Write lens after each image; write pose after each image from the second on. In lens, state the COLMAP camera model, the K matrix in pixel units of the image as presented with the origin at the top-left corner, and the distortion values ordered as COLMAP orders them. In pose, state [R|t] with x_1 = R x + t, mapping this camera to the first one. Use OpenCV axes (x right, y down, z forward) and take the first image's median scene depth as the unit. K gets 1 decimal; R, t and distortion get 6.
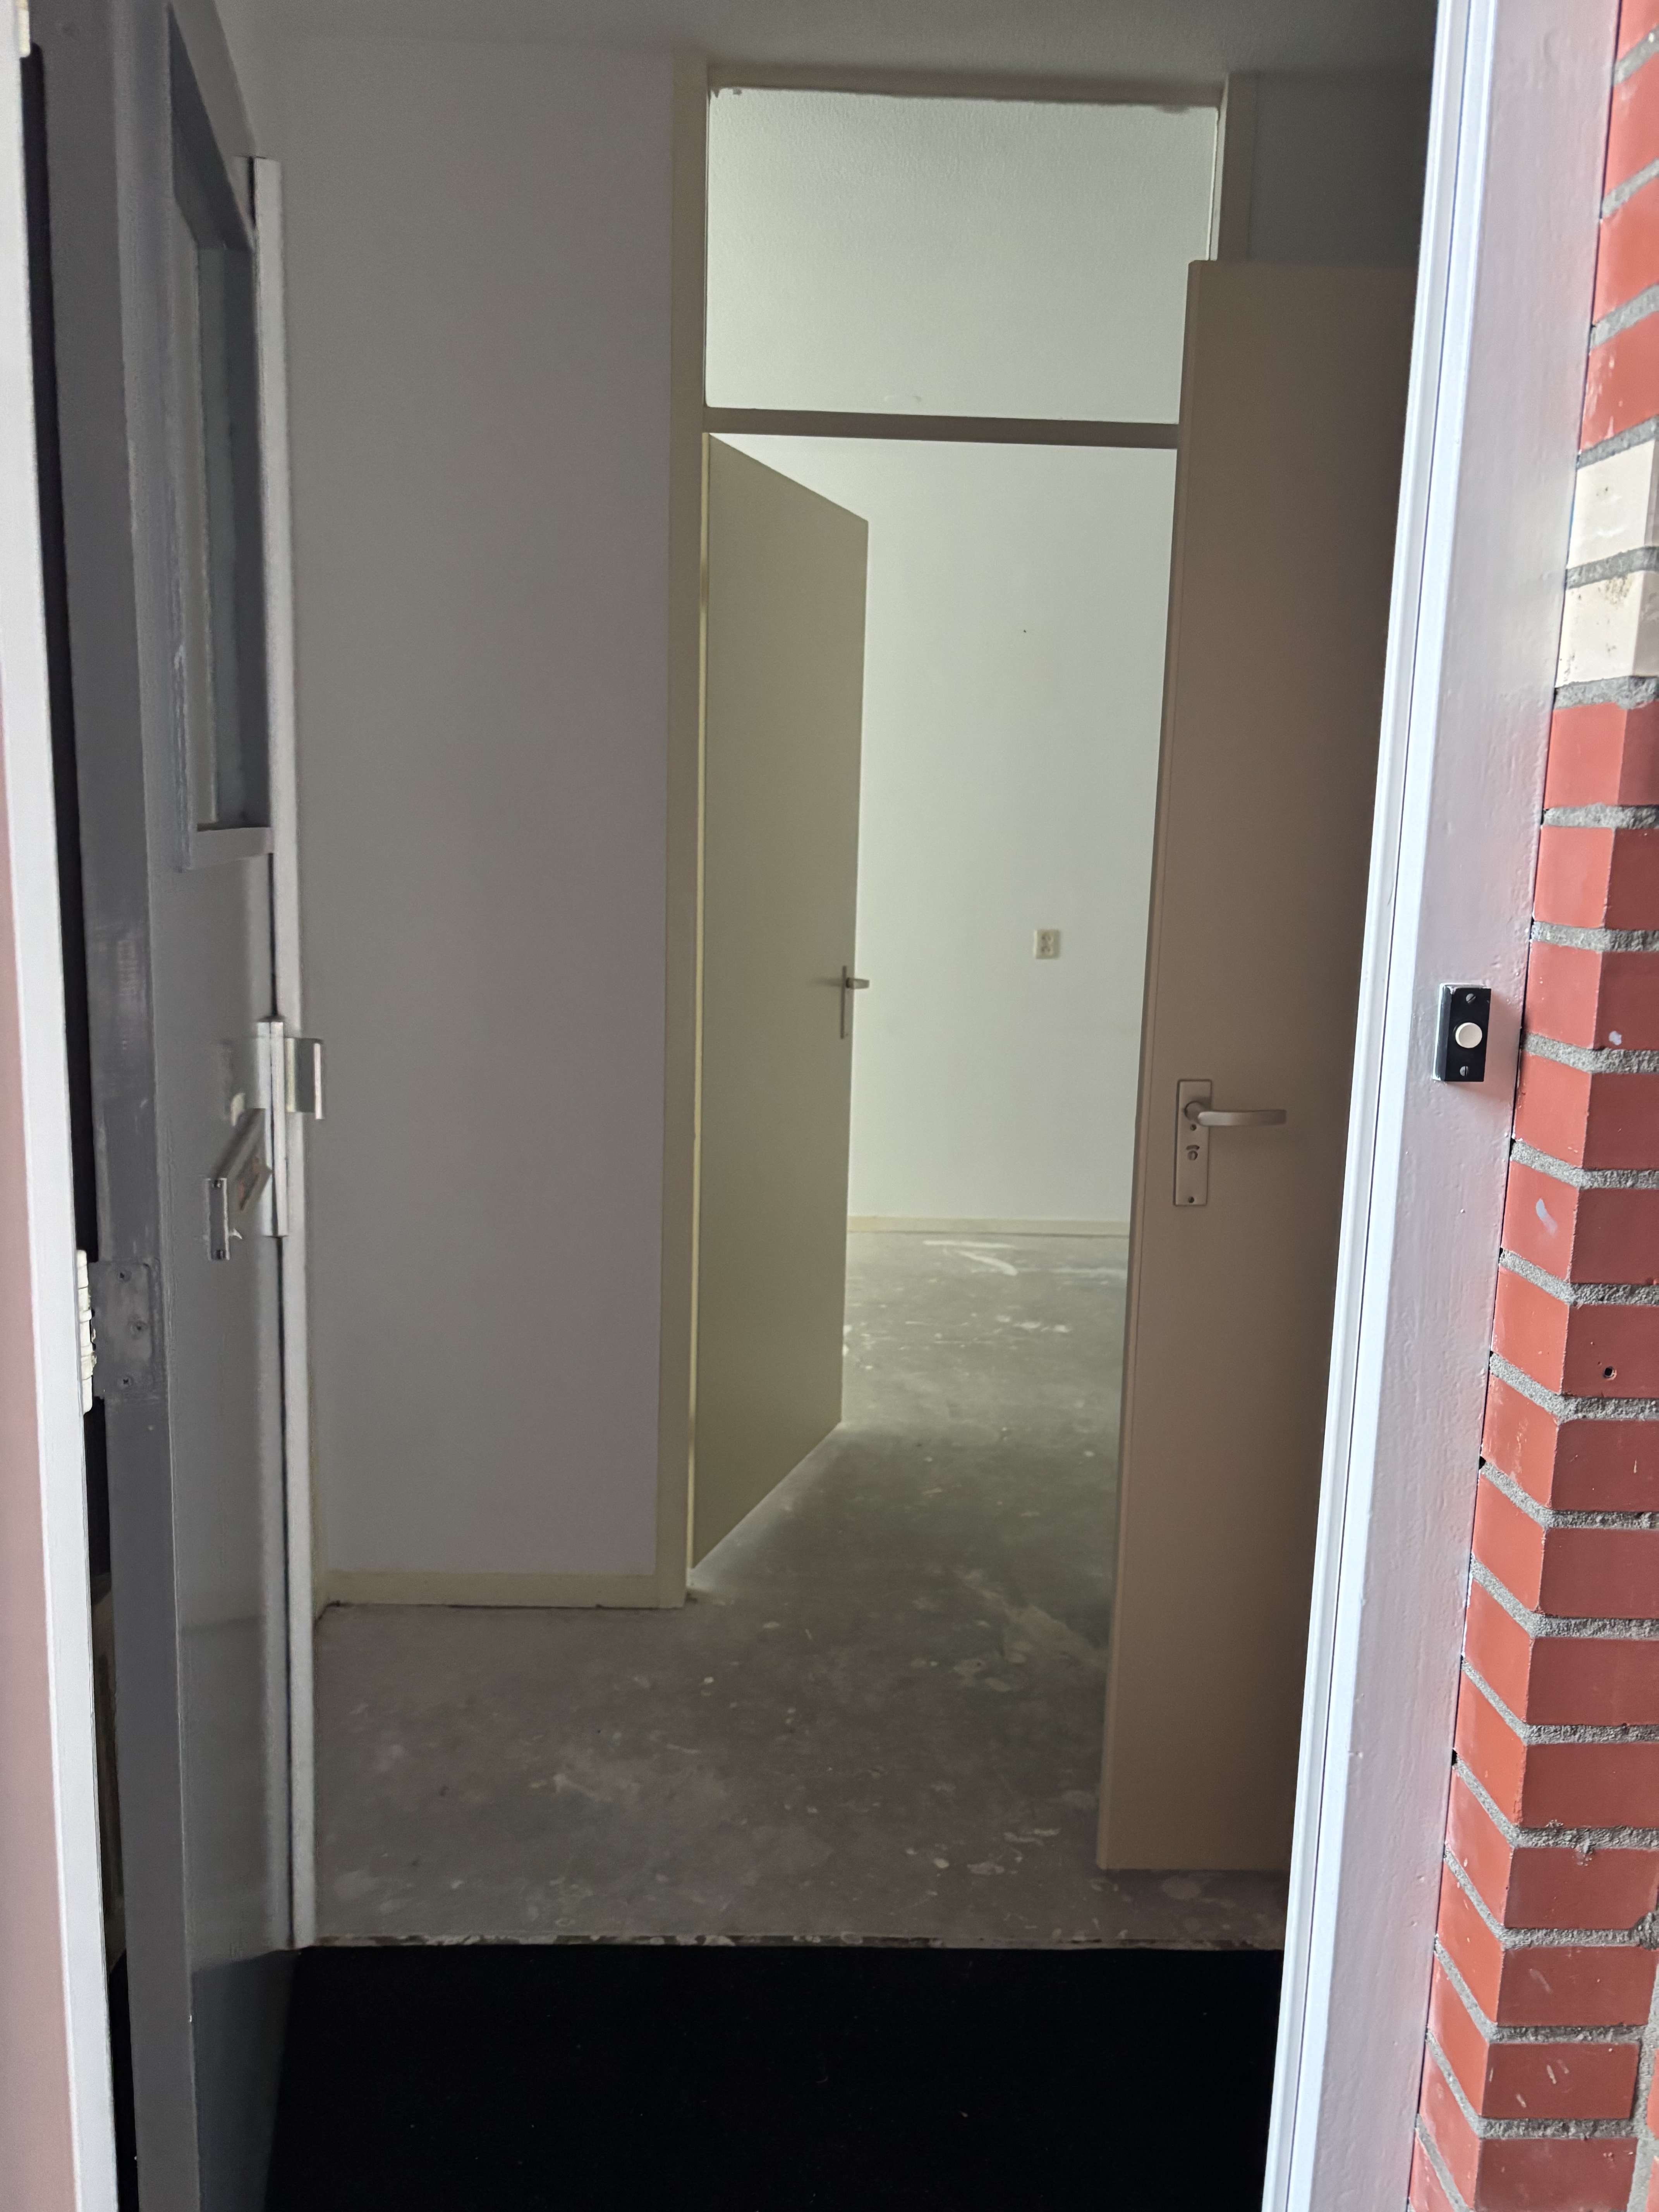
lens RADIAL K [[1681.3, 0, 827.9], [0, 1681.3, 1093.9], [0, 0, 1]] dist [-0.003983, -0.004568]
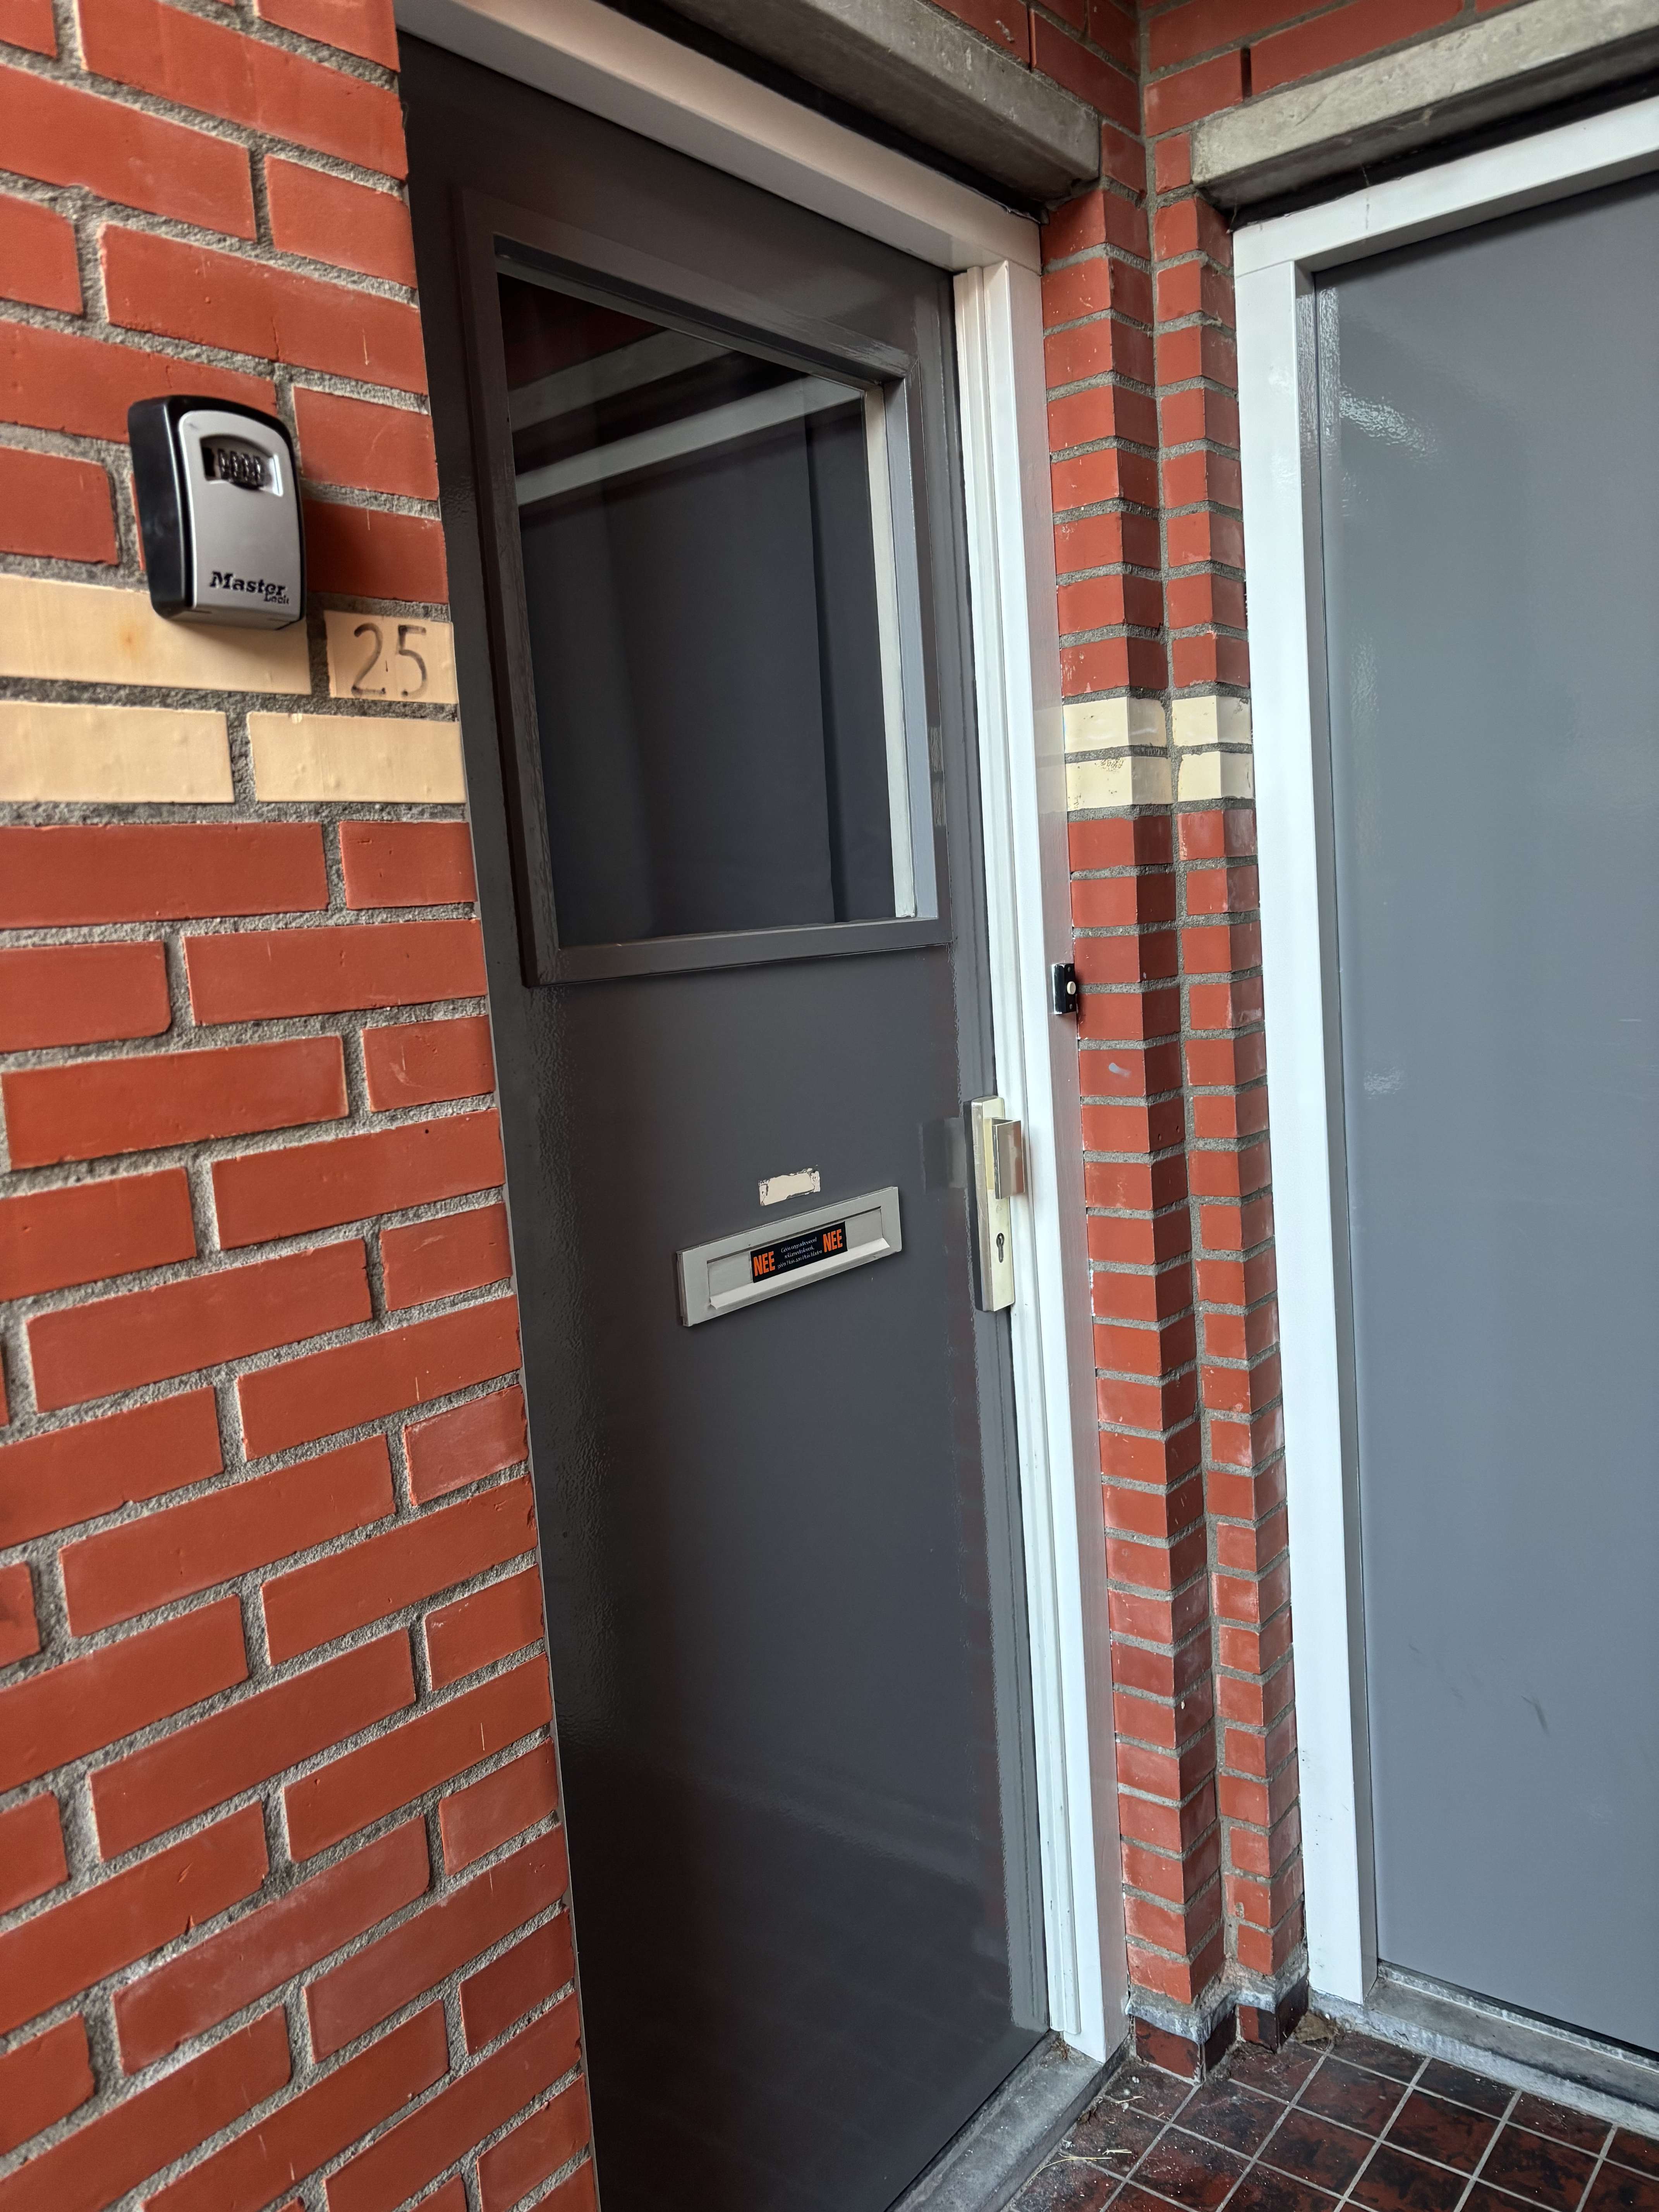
lens RADIAL K [[1681.3, 0, 827.8], [0, 1681.3, 1114.7], [0, 0, 1]] dist [-0.003983, -0.004568]
pose [[0.640945, -0.167433, 0.749103, -1.358920], [0.209706, 0.976989, 0.038940, -0.027762], [-0.738385, 0.132133, 0.661308, -0.068523]]
